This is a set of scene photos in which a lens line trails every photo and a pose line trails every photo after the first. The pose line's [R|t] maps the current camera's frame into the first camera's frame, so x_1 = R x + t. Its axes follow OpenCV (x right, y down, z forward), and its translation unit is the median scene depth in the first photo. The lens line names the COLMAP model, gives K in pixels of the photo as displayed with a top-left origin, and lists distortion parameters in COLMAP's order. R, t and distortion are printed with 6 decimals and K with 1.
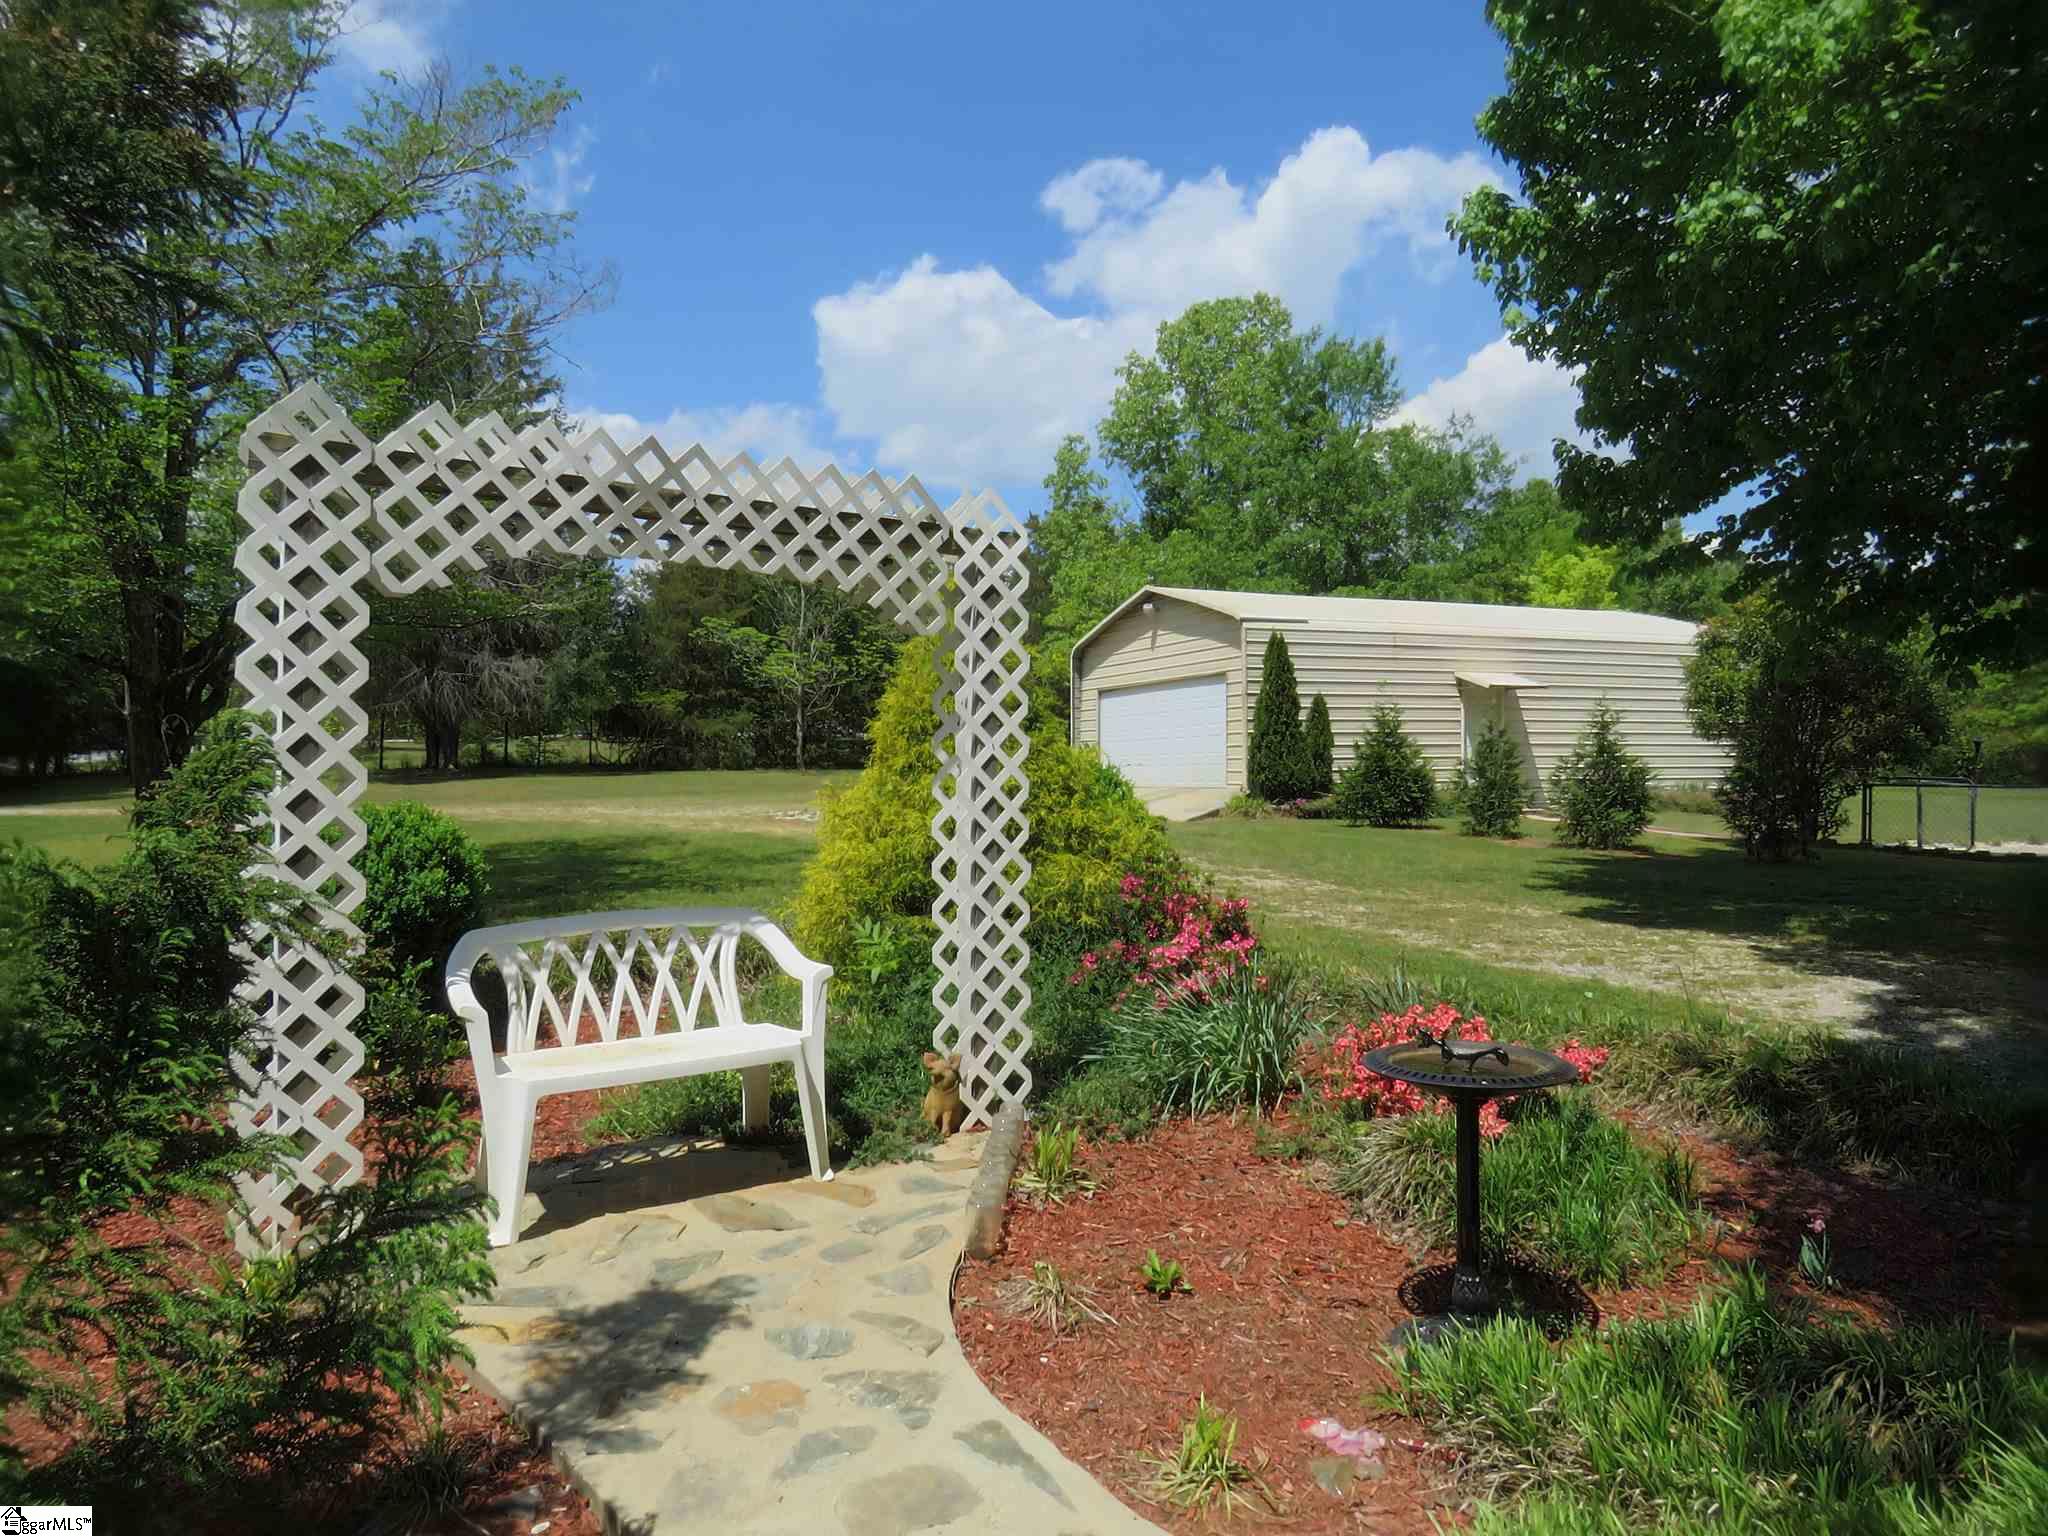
lens RADIAL K [[1310.6, 0, 1024.5], [0, 1310.6, 773.0], [0, 0, 1]] dist [-0.008662, 0.002809]
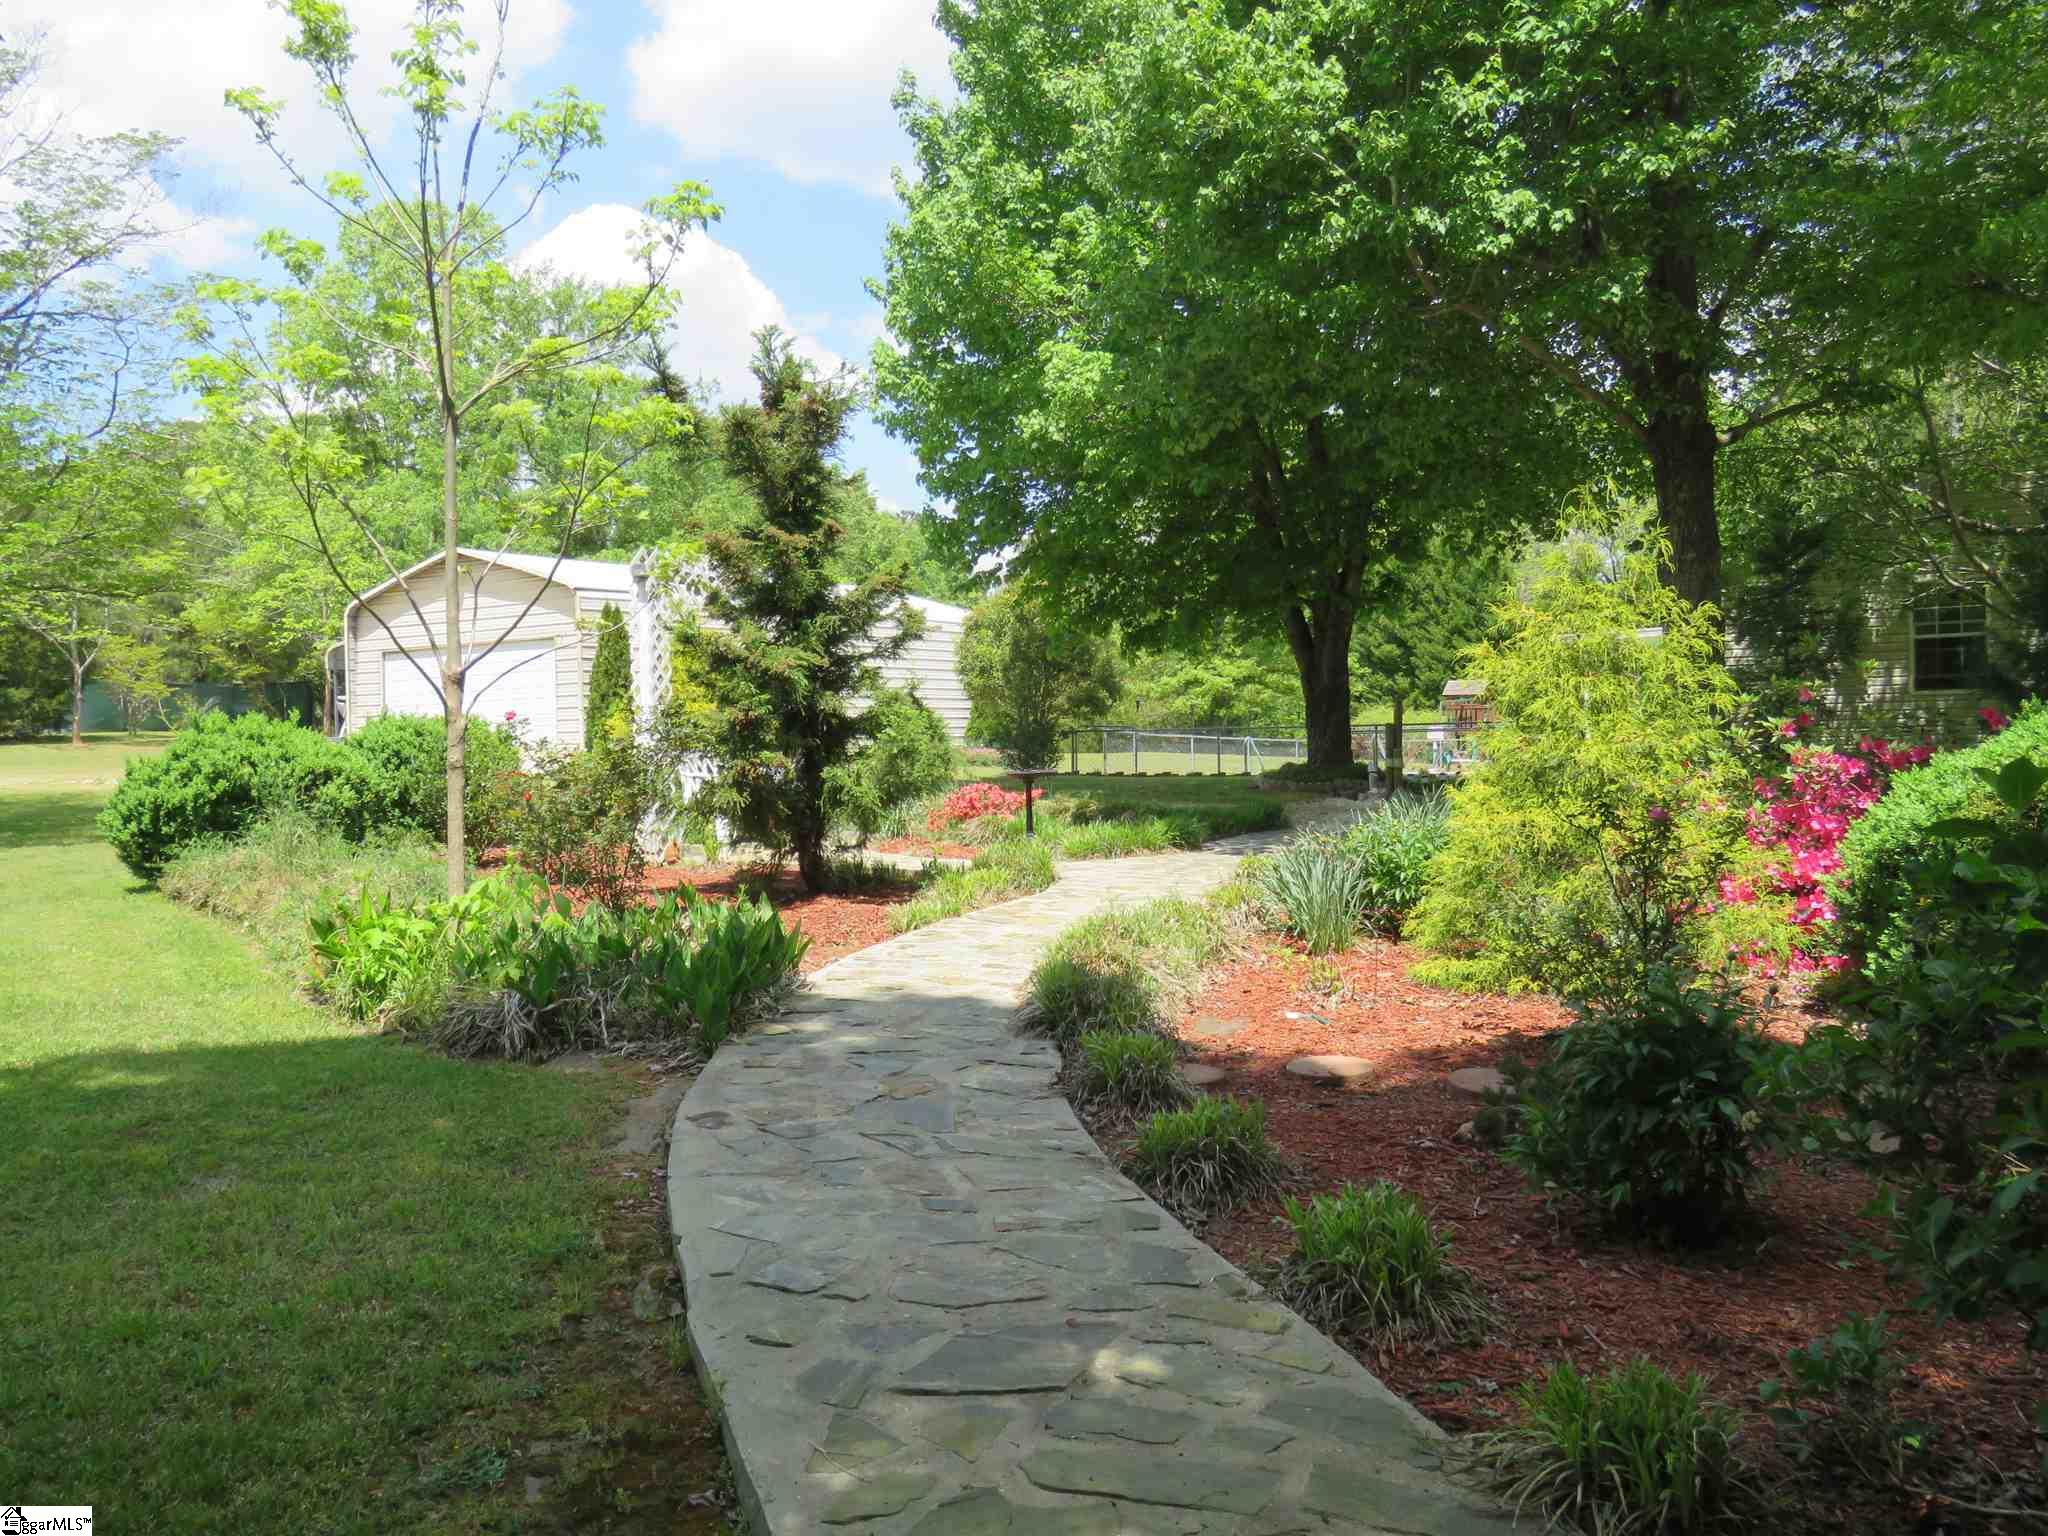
lens RADIAL K [[1722.4, 0, 1022.5], [0, 1722.4, 764.0], [0, 0, 1]] dist [-0.002011, -0.000362]
pose [[0.842425, -0.018656, 0.538491, -0.426790], [0.017514, 0.999820, 0.007239, 0.032299], [-0.538530, 0.003332, 0.842600, -0.565767]]
